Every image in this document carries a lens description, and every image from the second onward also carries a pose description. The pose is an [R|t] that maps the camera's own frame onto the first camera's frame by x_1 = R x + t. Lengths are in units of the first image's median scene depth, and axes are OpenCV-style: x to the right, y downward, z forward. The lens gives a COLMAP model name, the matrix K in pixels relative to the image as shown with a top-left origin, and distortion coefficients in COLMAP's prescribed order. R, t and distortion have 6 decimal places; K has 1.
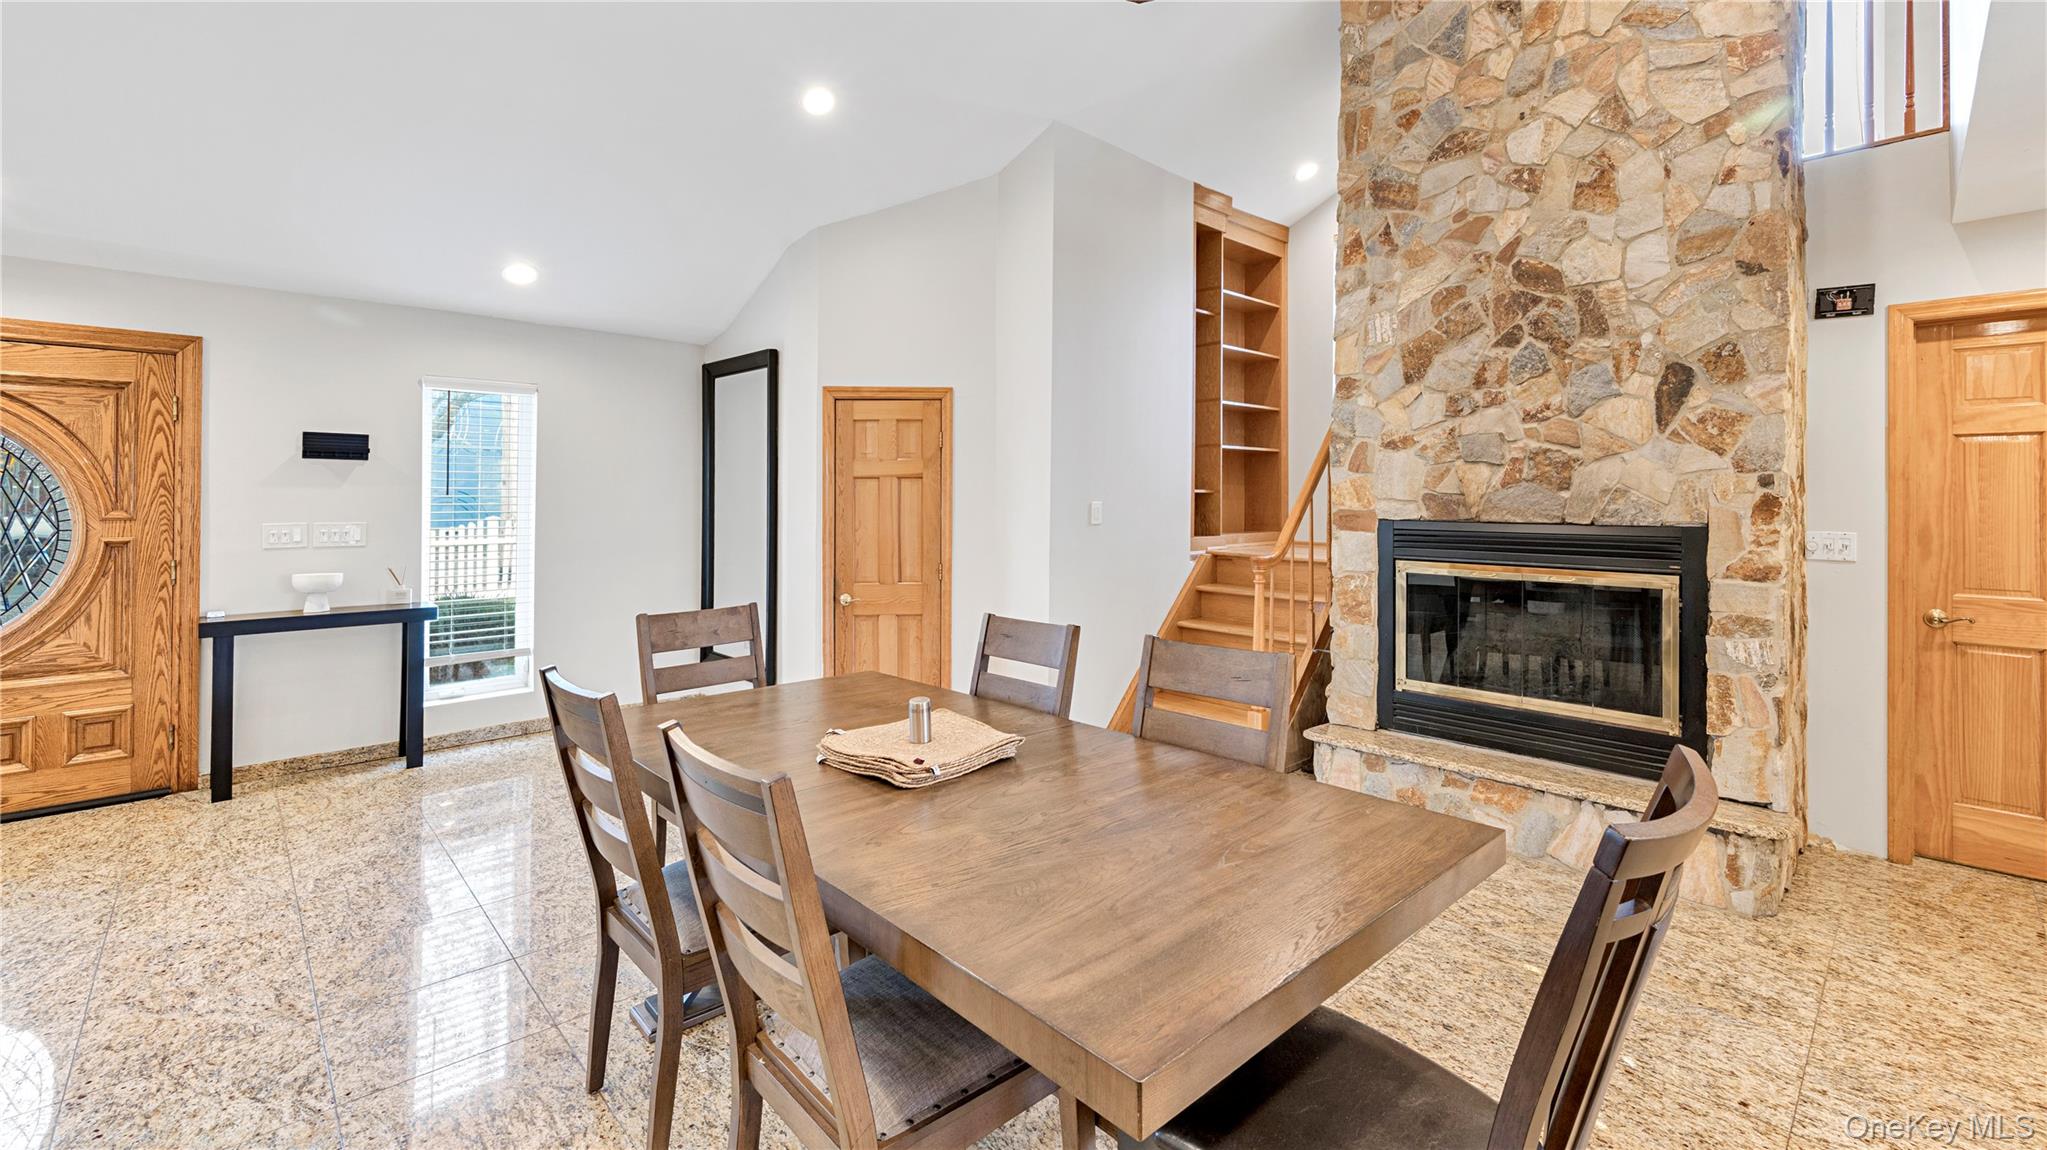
lens RADIAL K [[869.5, 0, 1022.2], [0, 869.5, 486.0], [0, 0, 1]] dist [-0.000138, -0.000030]
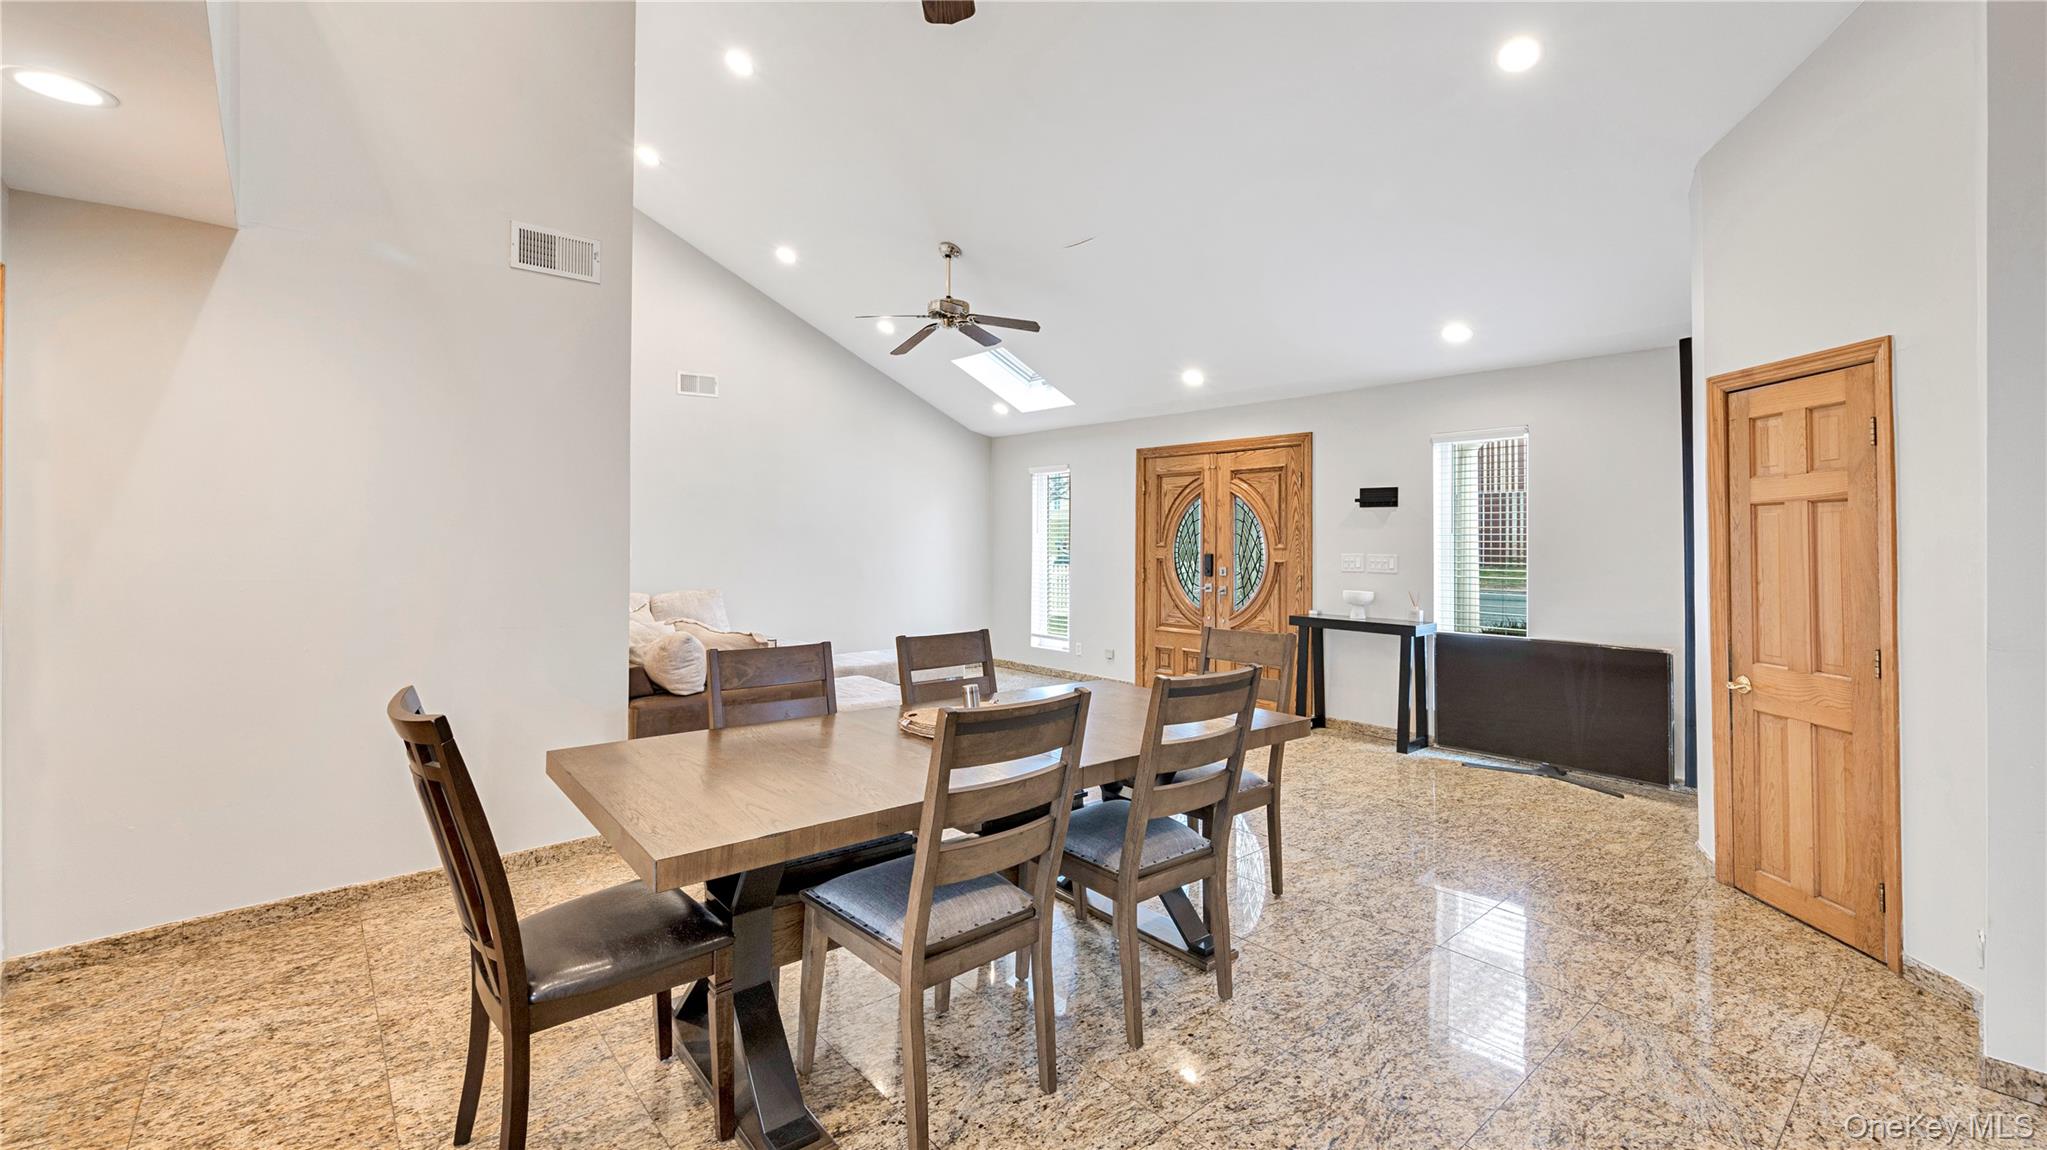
lens RADIAL K [[855.0, 0, 1024.7], [0, 855.0, 518.4], [0, 0, 1]] dist [0.000096, -0.000008]
pose [[-0.060954, -0.025096, -0.997825, 0.595099], [0.003877, 0.999670, -0.025379, 0.018769], [0.998133, -0.005416, -0.060836, 0.572804]]
